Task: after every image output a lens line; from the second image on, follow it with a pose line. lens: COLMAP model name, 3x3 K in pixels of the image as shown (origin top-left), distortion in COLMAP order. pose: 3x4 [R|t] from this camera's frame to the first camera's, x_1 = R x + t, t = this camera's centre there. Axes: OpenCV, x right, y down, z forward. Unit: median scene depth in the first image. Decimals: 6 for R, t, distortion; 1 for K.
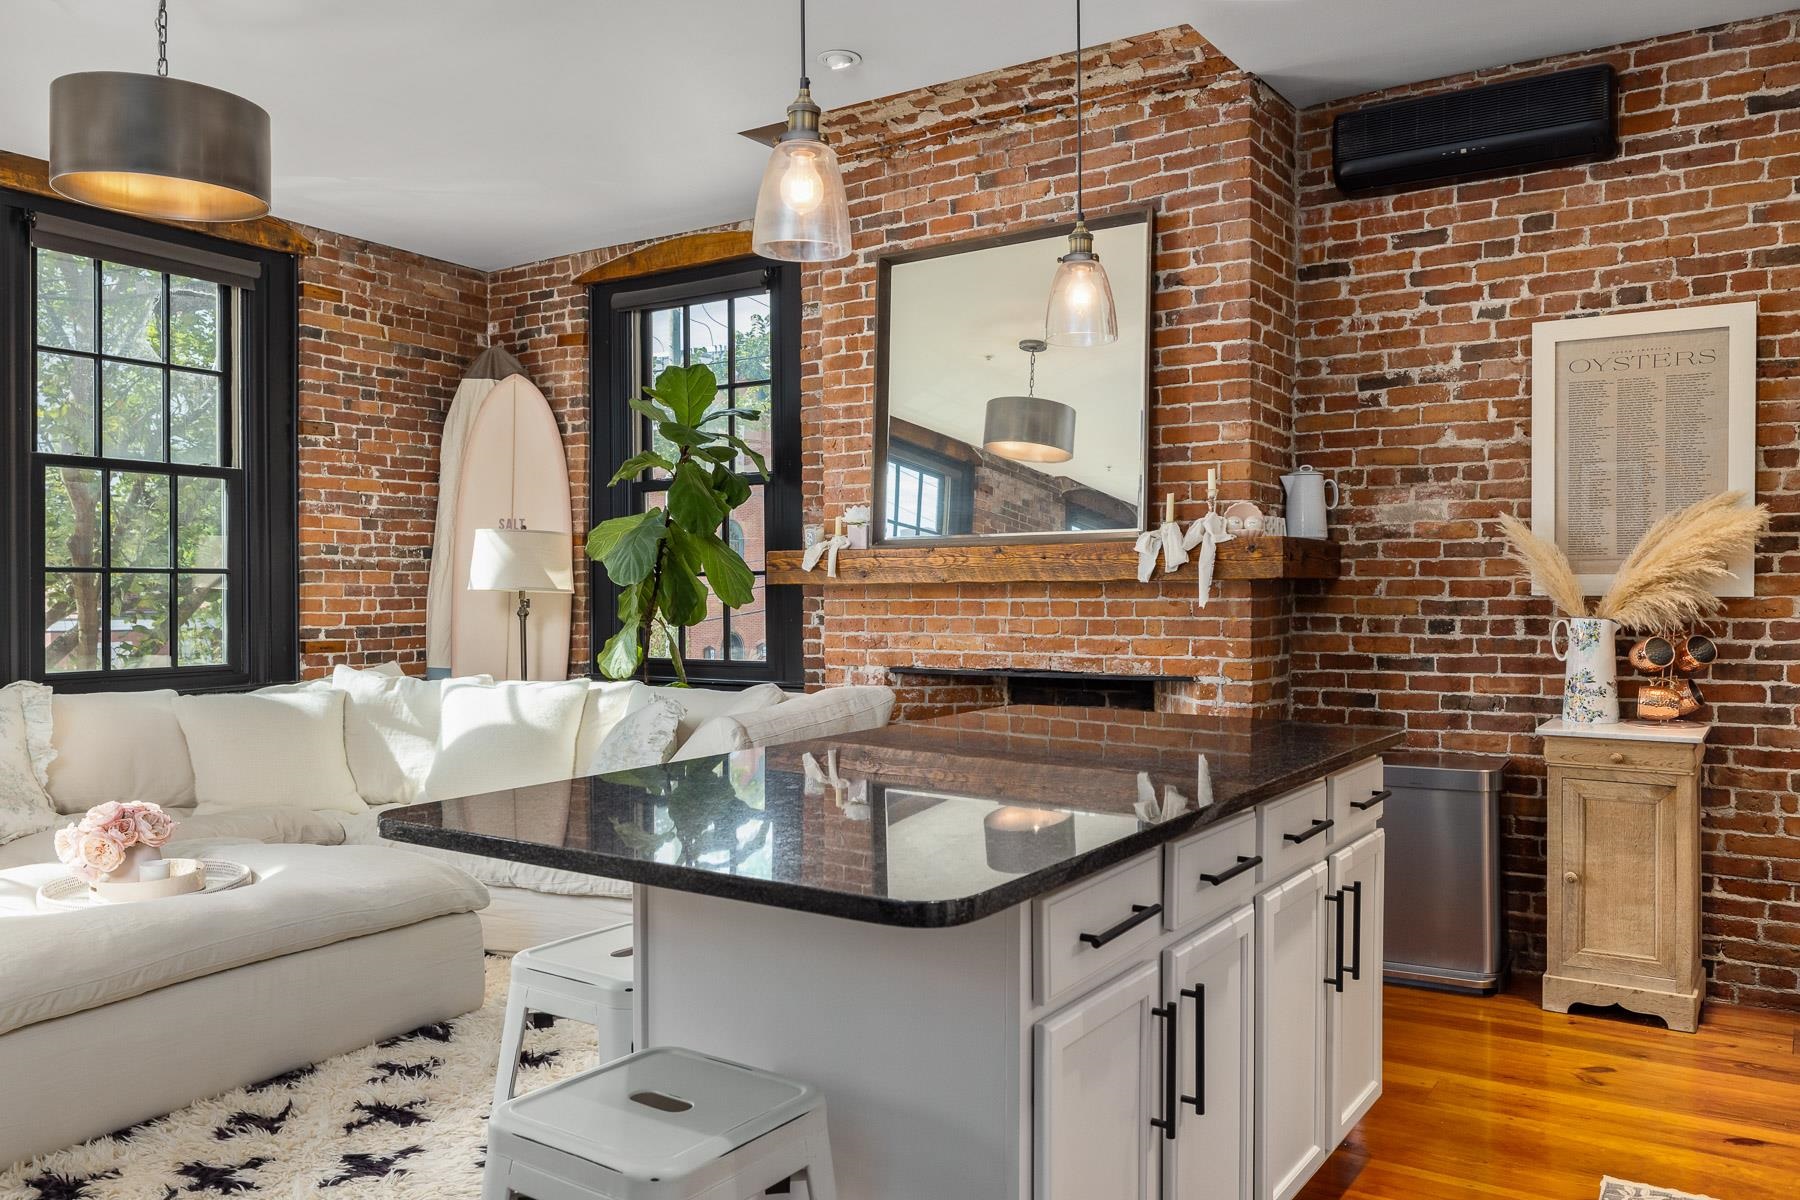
lens RADIAL K [[1366.4, 0, 899.5], [0, 1366.4, 596.2], [0, 0, 1]] dist [-0.005290, 0.006960]
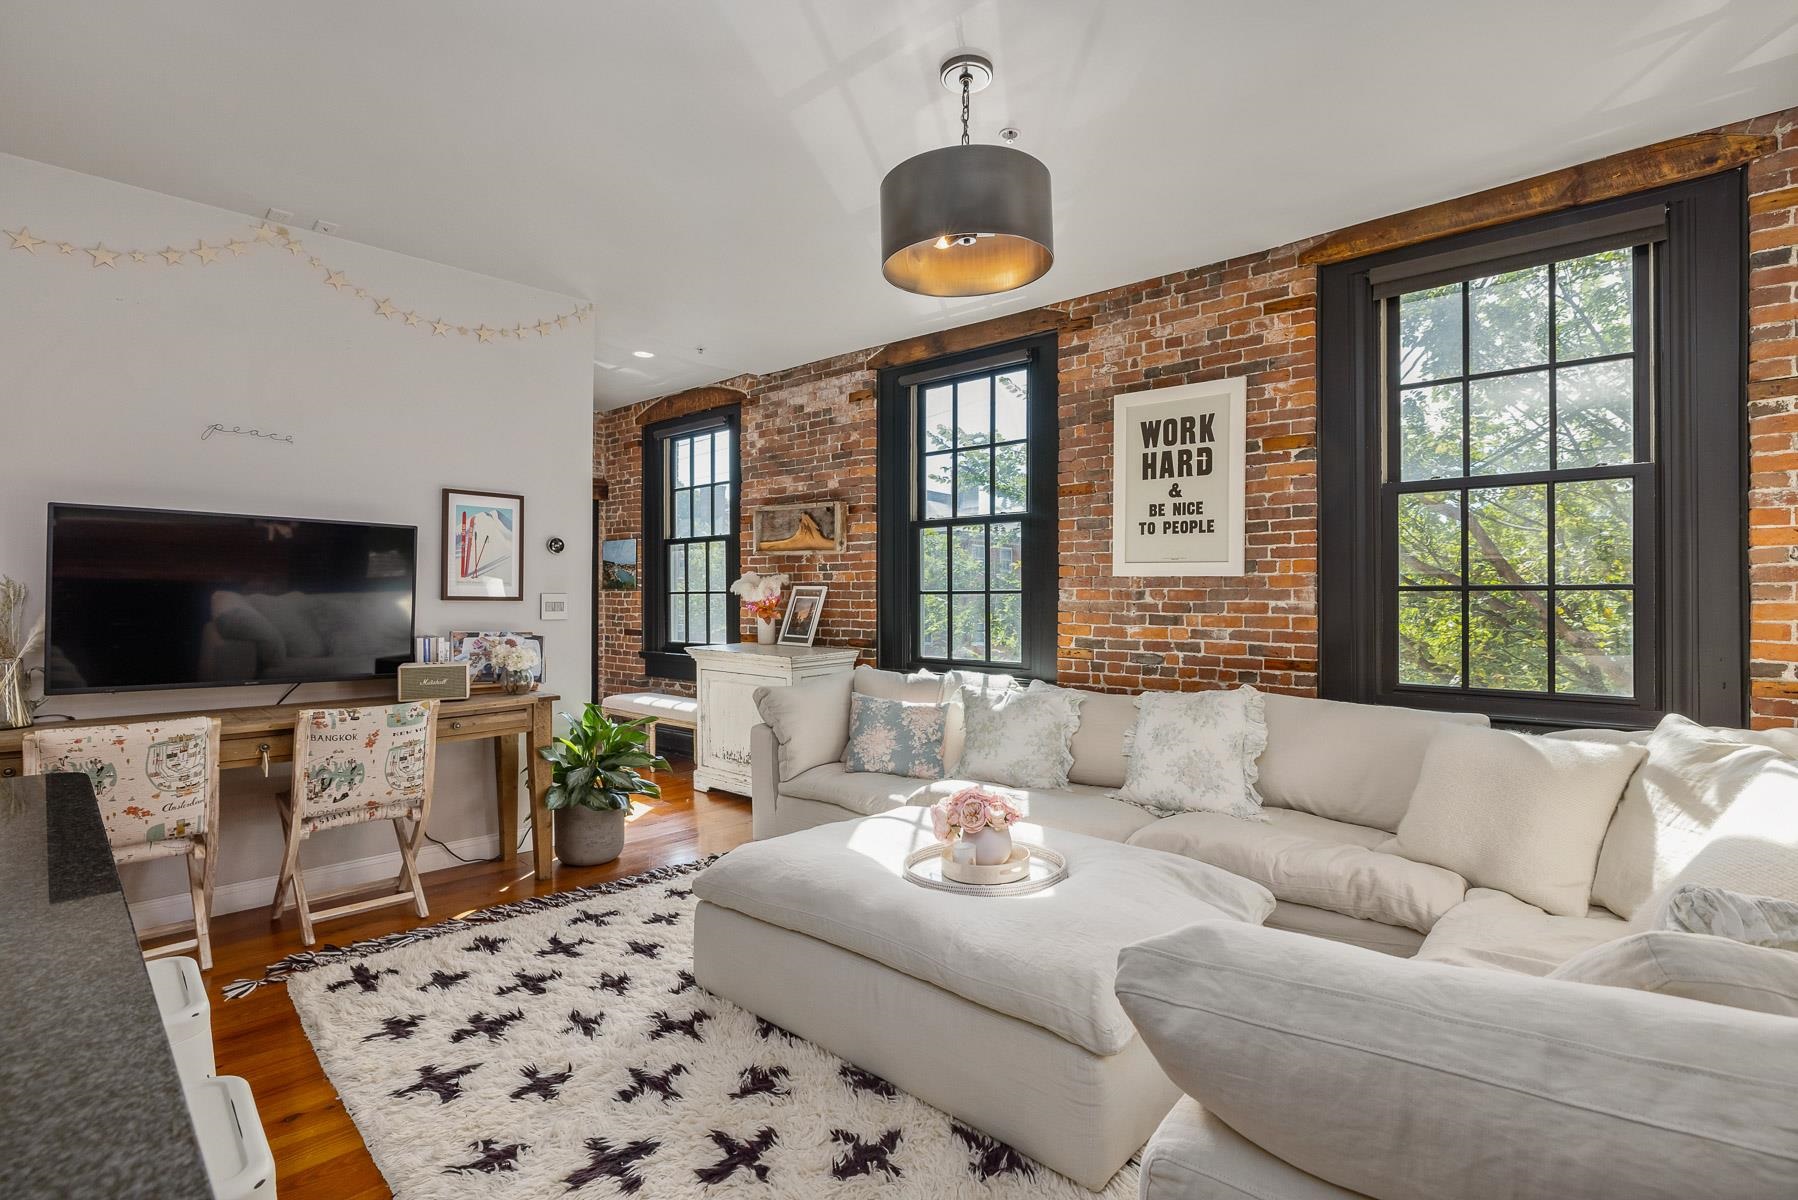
lens RADIAL K [[849.8, 0, 901.4], [0, 849.8, 592.9], [0, 0, 1]] dist [-0.006520, 0.001788]
pose [[-0.185617, -0.005767, -0.982605, 0.134229], [-0.007324, 0.999963, -0.004485, -0.011485], [0.982595, 0.006364, -0.185652, 0.845752]]
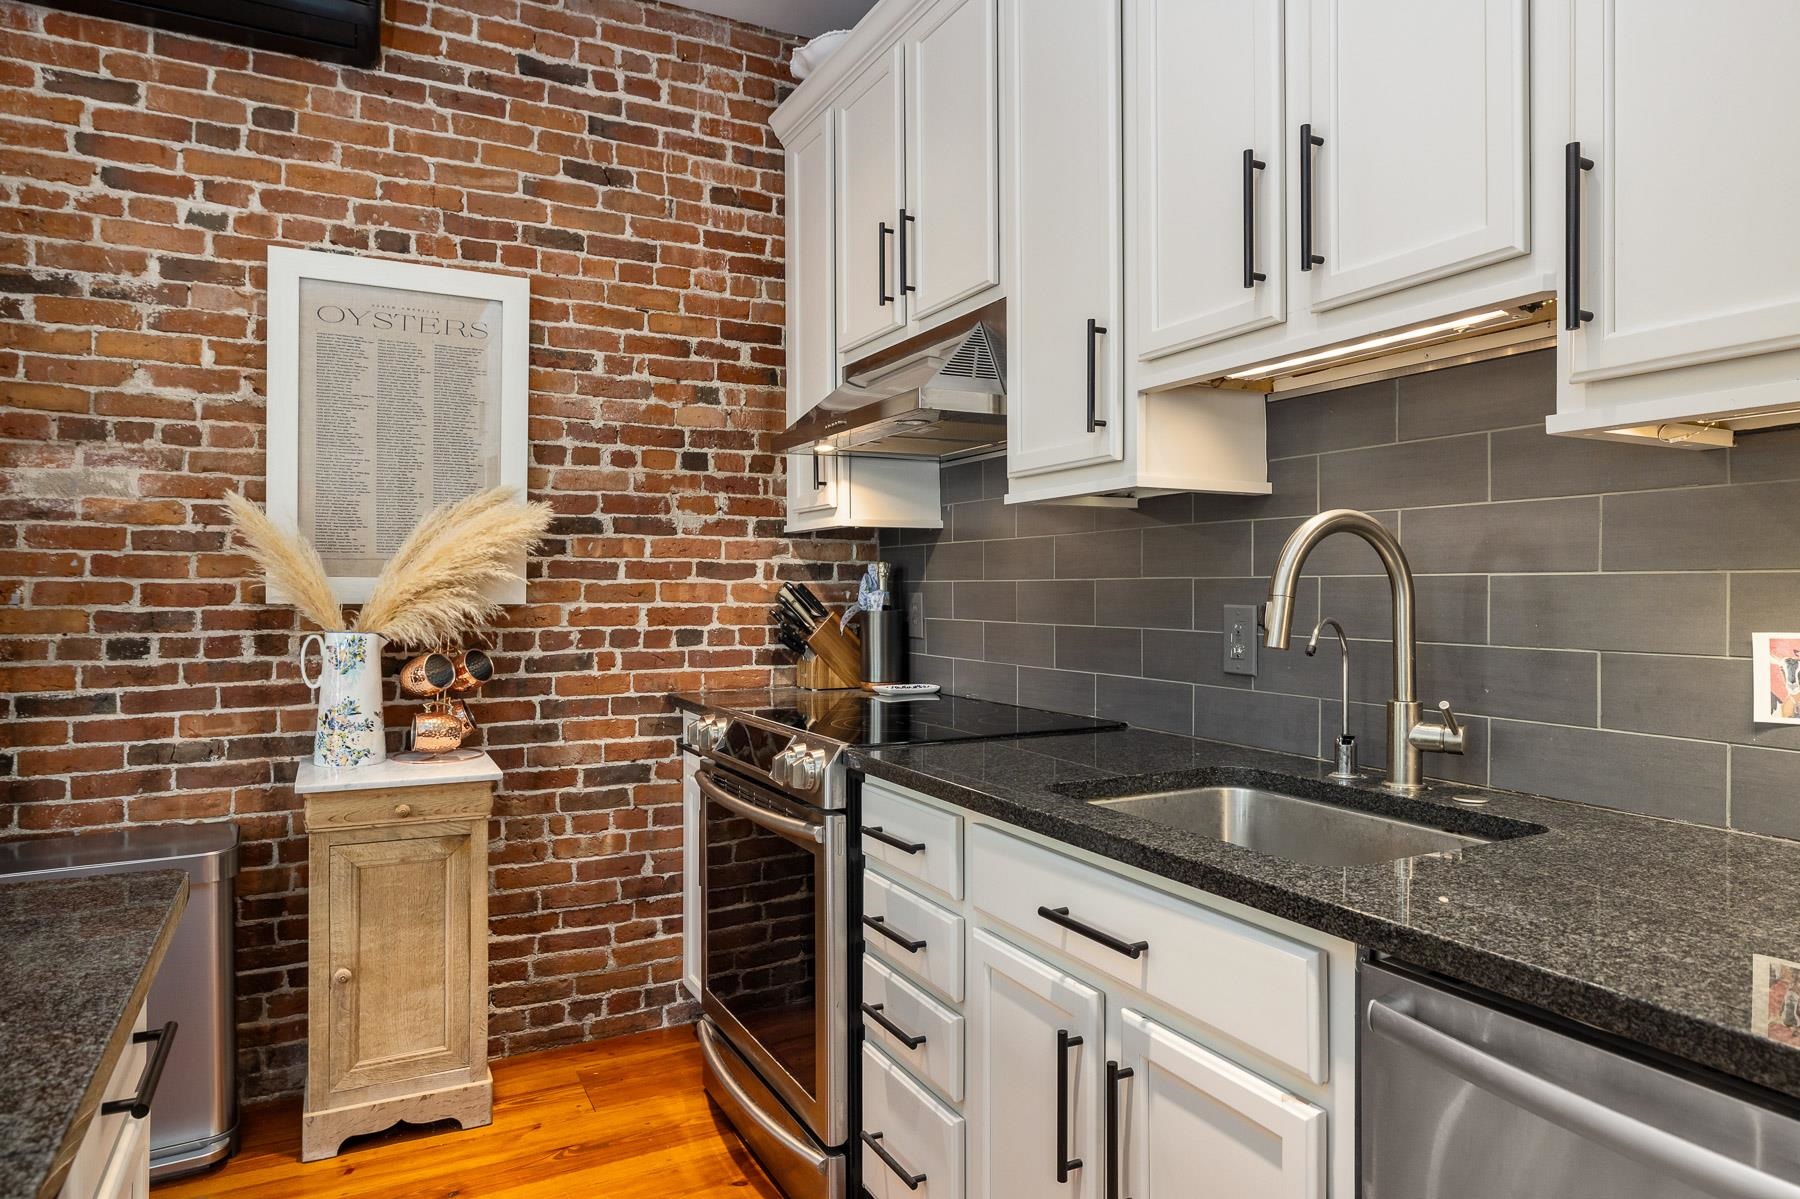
lens RADIAL K [[1093.1, 0, 905.2], [0, 1093.1, 594.1], [0, 0, 1]] dist [-0.010348, 0.006004]
pose [[0.479636, 0.000562, 0.877467, 0.094183], [0.003263, 0.999992, -0.002425, -0.003061], [-0.877461, 0.004026, 0.479630, 0.369411]]
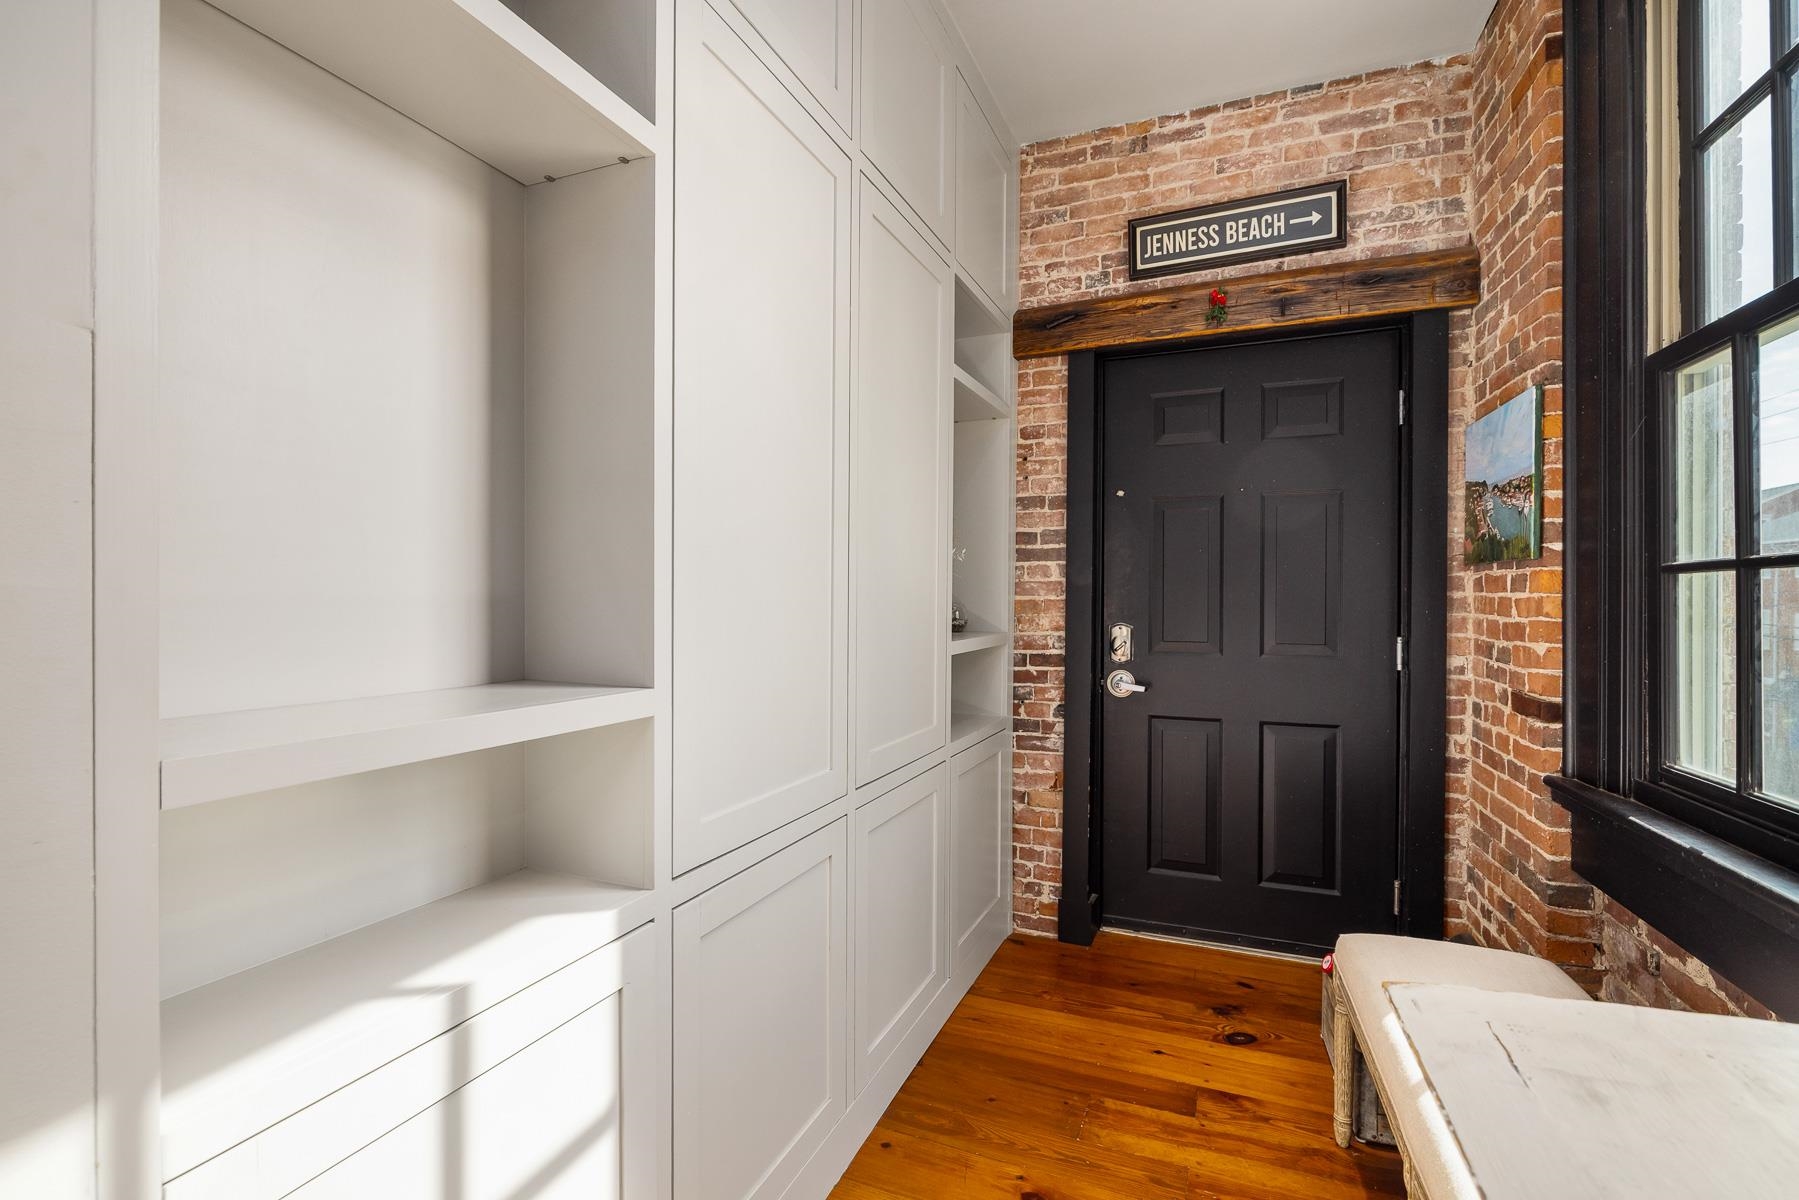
lens RADIAL K [[818.8, 0, 902.0], [0, 818.8, 604.7], [0, 0, 1]] dist [-0.009209, 0.003058]
pose [[-0.982312, 0.003112, -0.187224, -0.906371], [0.000381, 0.999893, 0.014621, -0.004485], [0.187250, 0.014291, -0.982208, 0.434624]]
